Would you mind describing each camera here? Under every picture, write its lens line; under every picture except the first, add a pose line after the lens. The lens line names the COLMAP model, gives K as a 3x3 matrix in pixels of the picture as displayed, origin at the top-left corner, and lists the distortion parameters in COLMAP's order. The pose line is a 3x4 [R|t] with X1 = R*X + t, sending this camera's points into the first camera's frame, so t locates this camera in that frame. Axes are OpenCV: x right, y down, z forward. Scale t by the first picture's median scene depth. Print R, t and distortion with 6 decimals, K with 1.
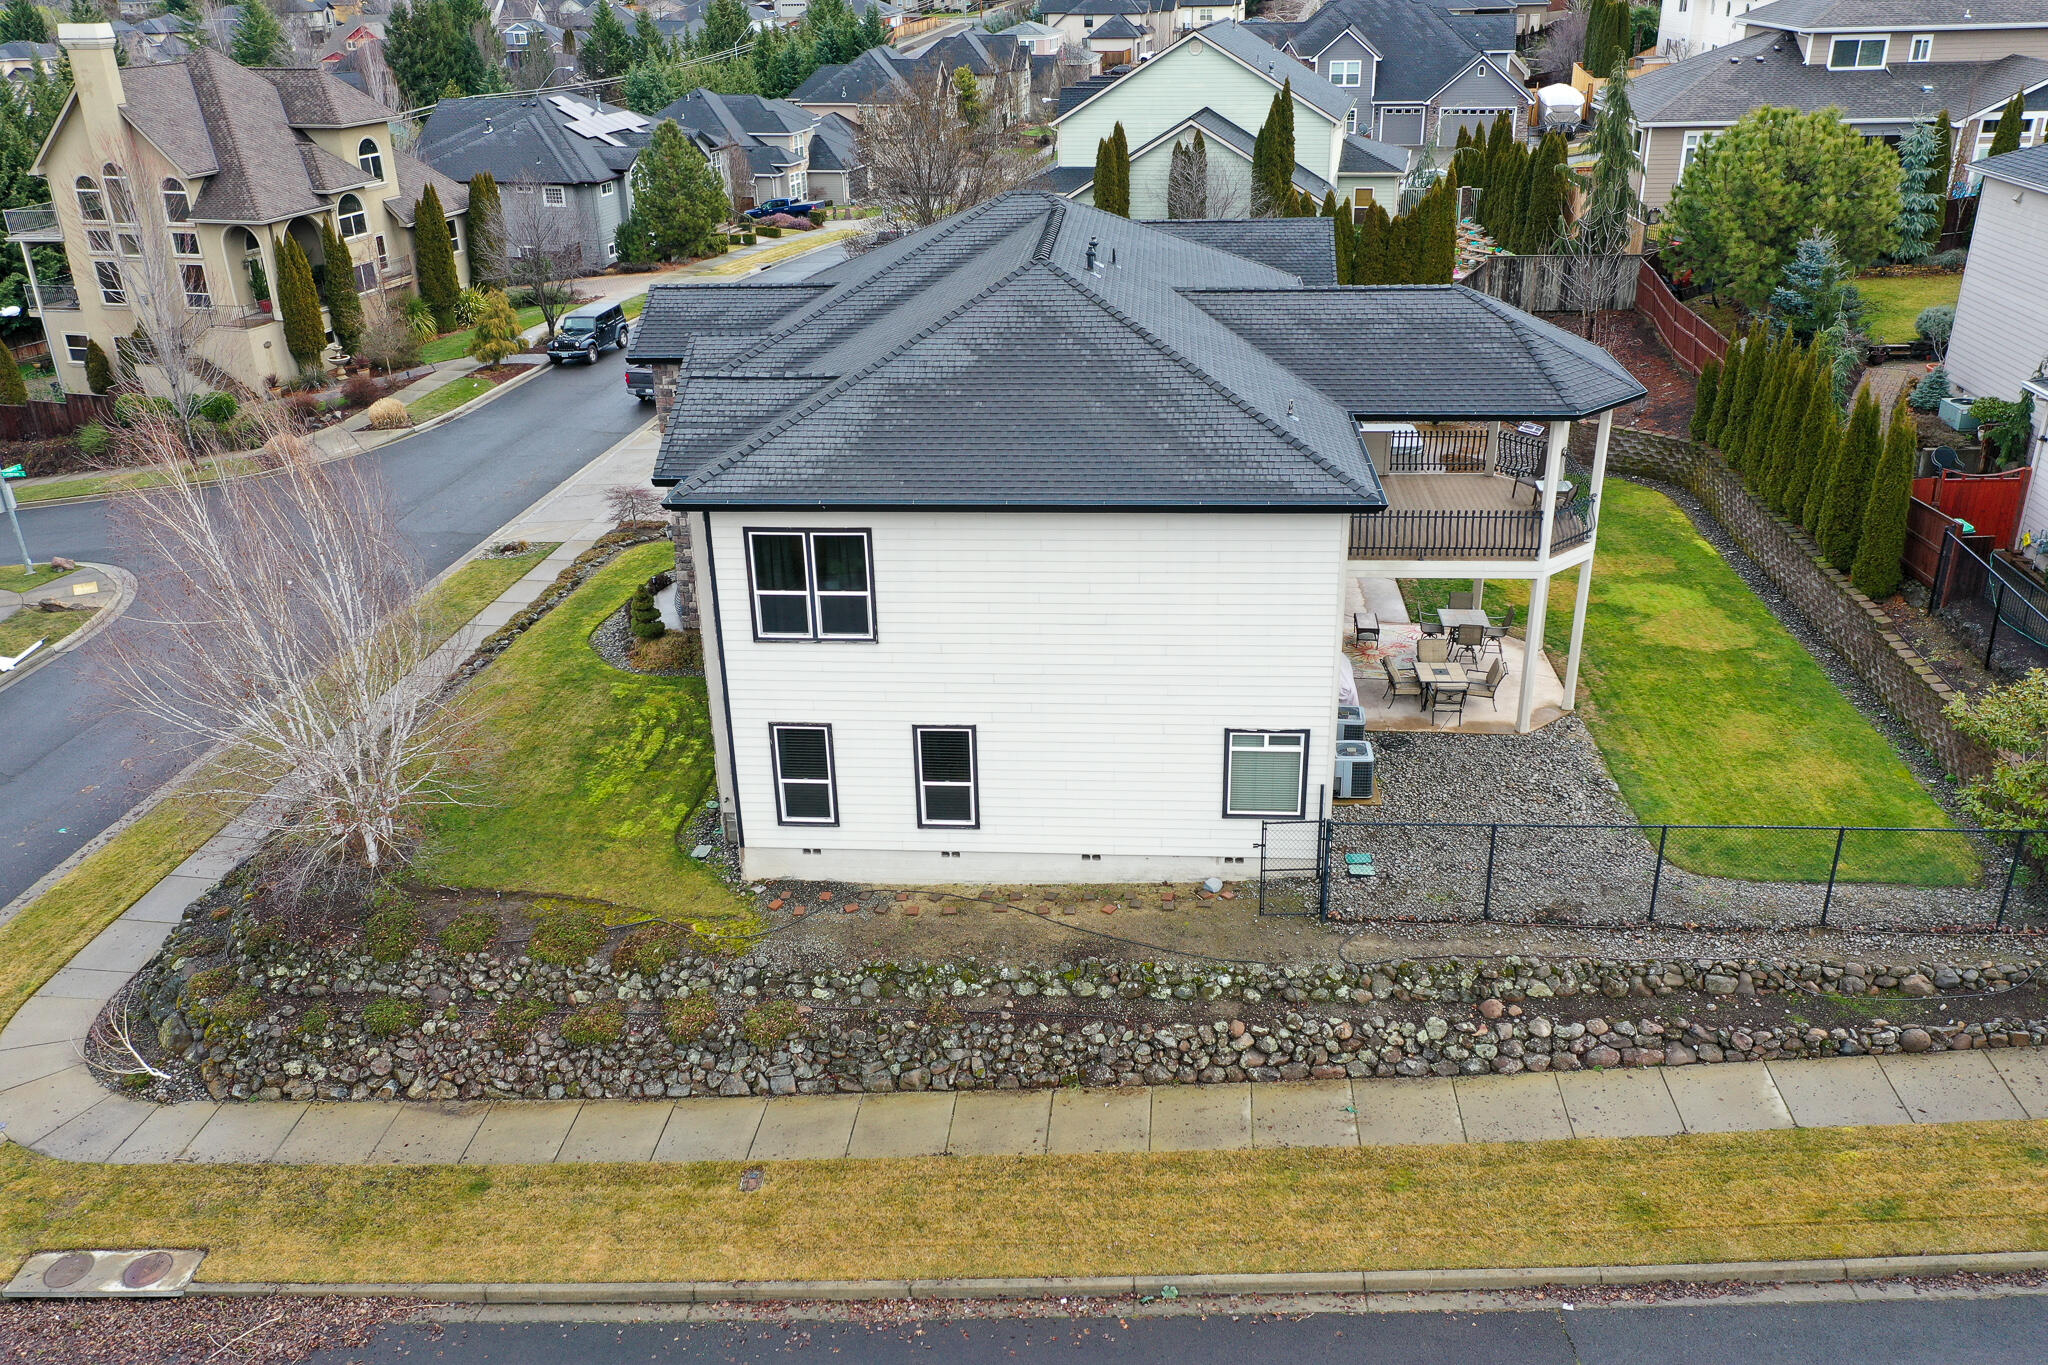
lens RADIAL K [[1638.6, 0, 1020.1], [0, 1638.6, 675.5], [0, 0, 1]] dist [0.013566, 0.006412]
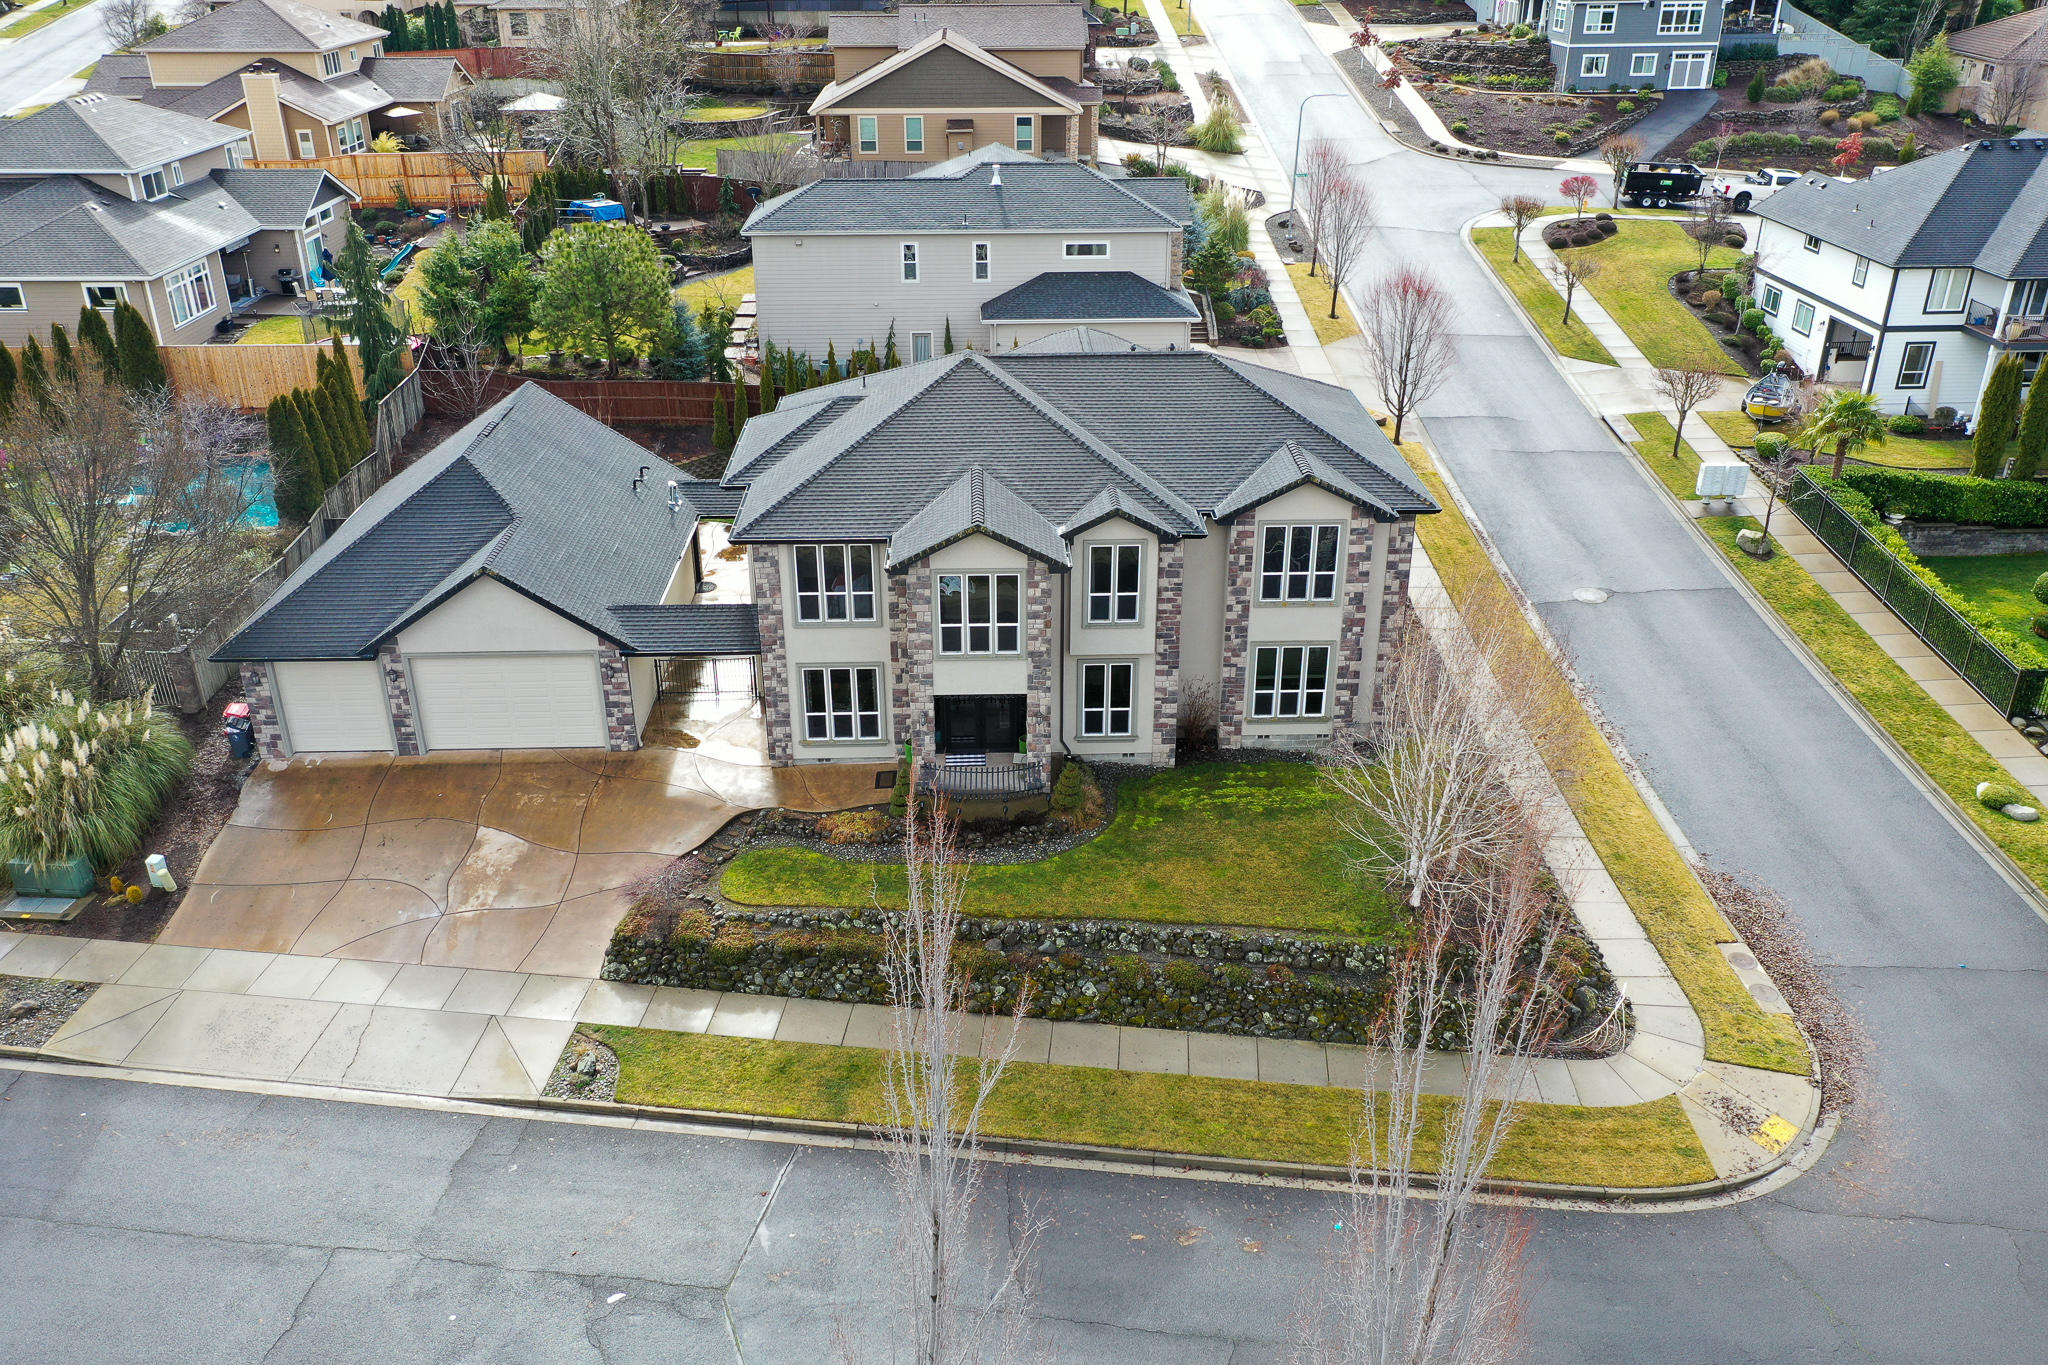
lens RADIAL K [[1635.6, 0, 1021.6], [0, 1635.6, 675.0], [0, 0, 1]] dist [0.014711, -0.001673]
pose [[-0.112962, -0.408540, 0.905723, -1.051832], [0.412653, 0.809936, 0.416799, -0.504120], [-0.903857, 0.420832, 0.077093, 0.801520]]
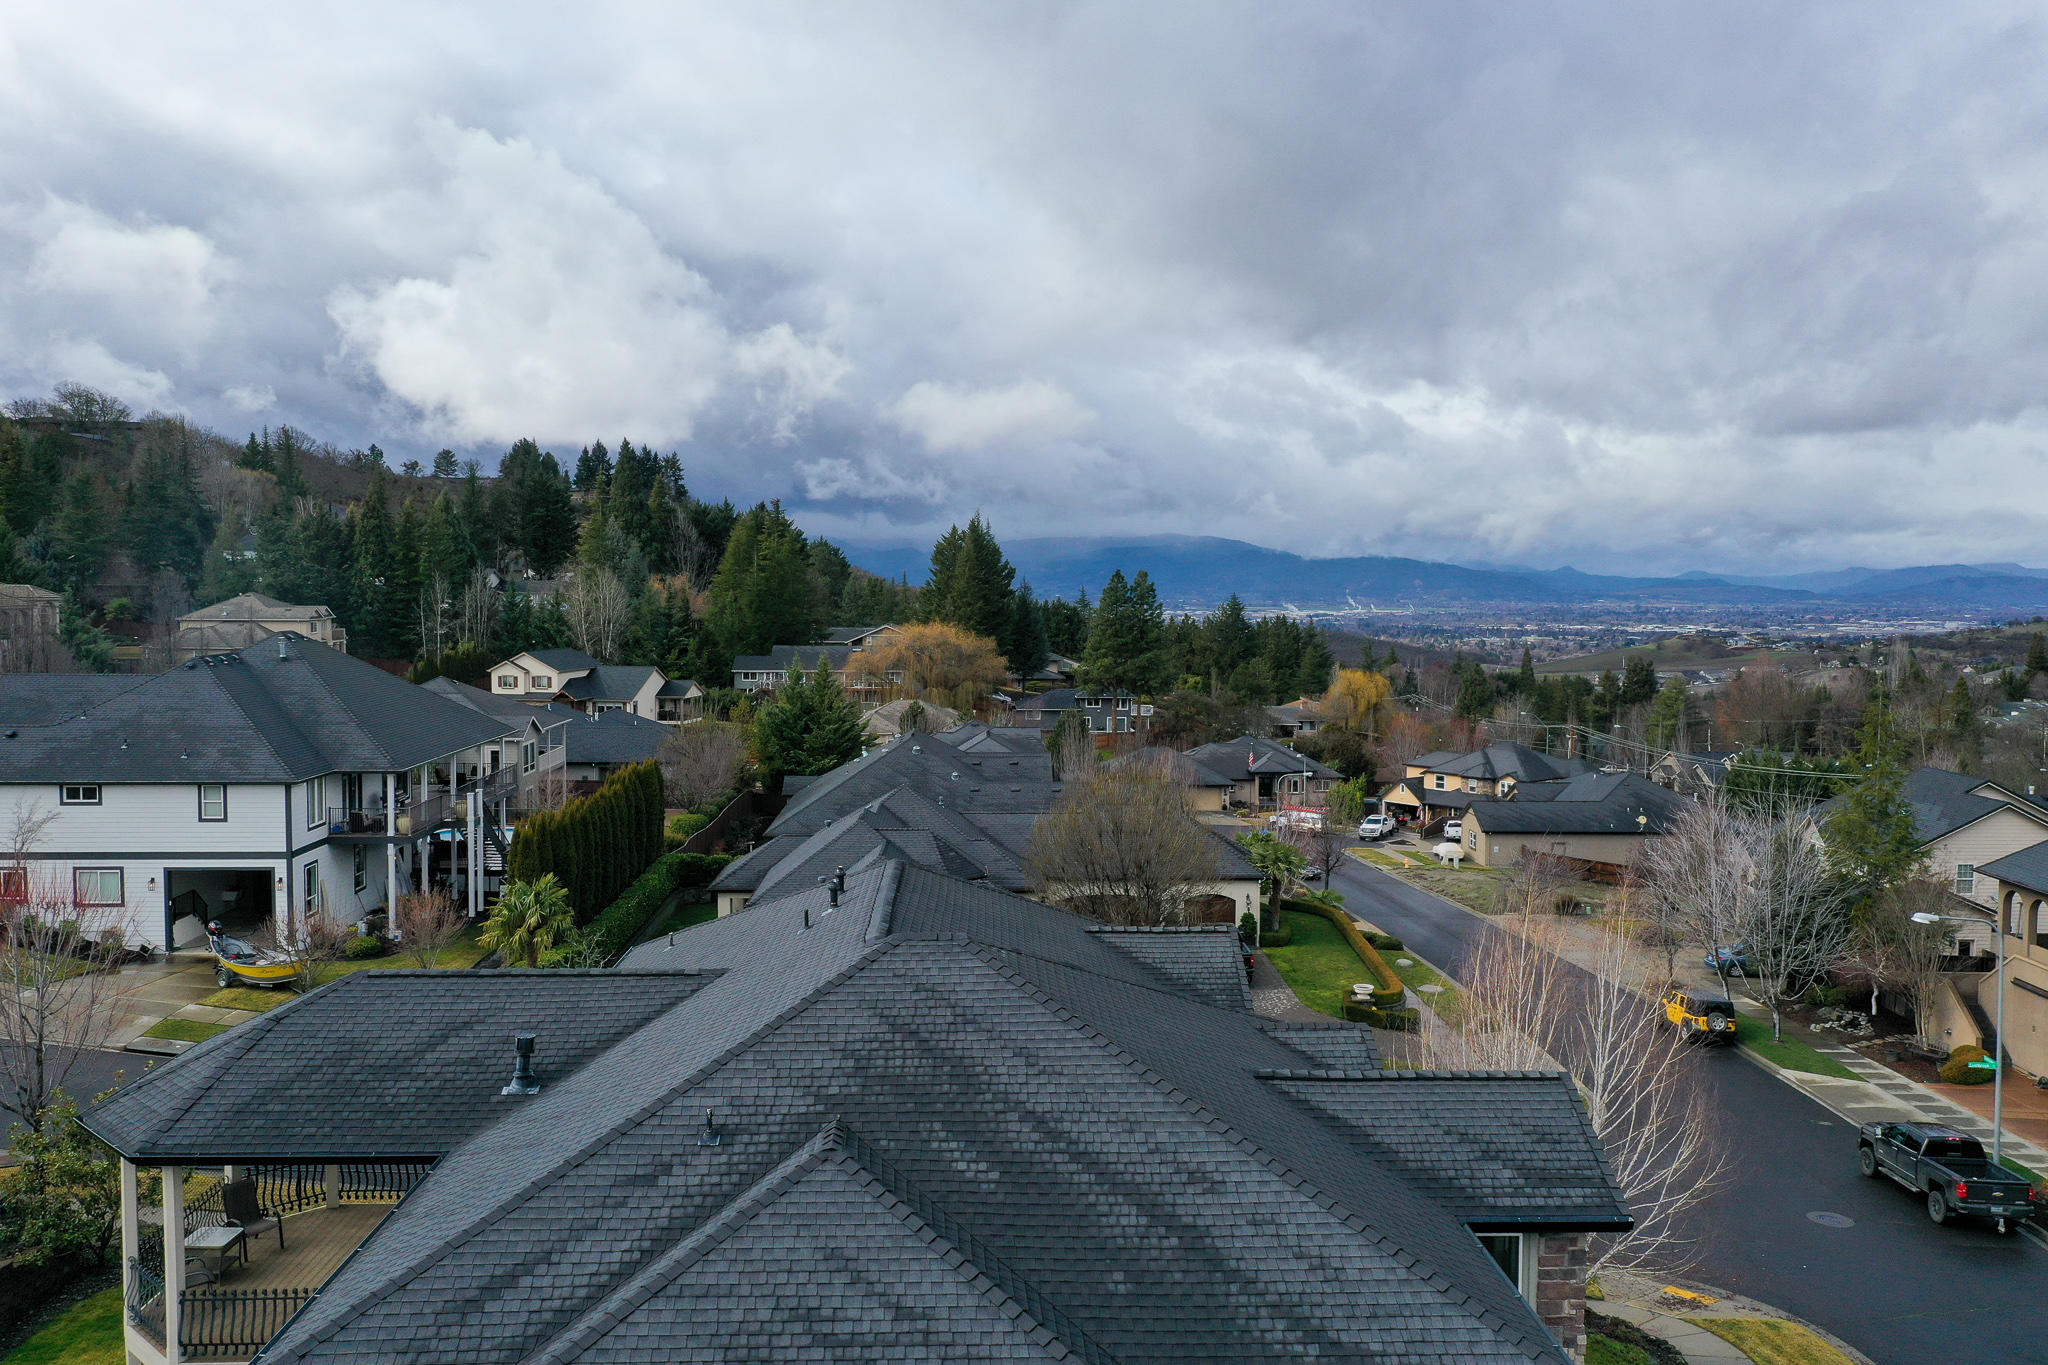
lens RADIAL K [[1635.6, 0, 1021.6], [0, 1635.6, 675.0], [0, 0, 1]] dist [0.014711, -0.001673]
pose [[-0.993366, 0.024546, -0.112348, 0.029821], [-0.030749, 0.884688, 0.465167, -0.545783], [0.110811, 0.465536, -0.878064, 1.228280]]
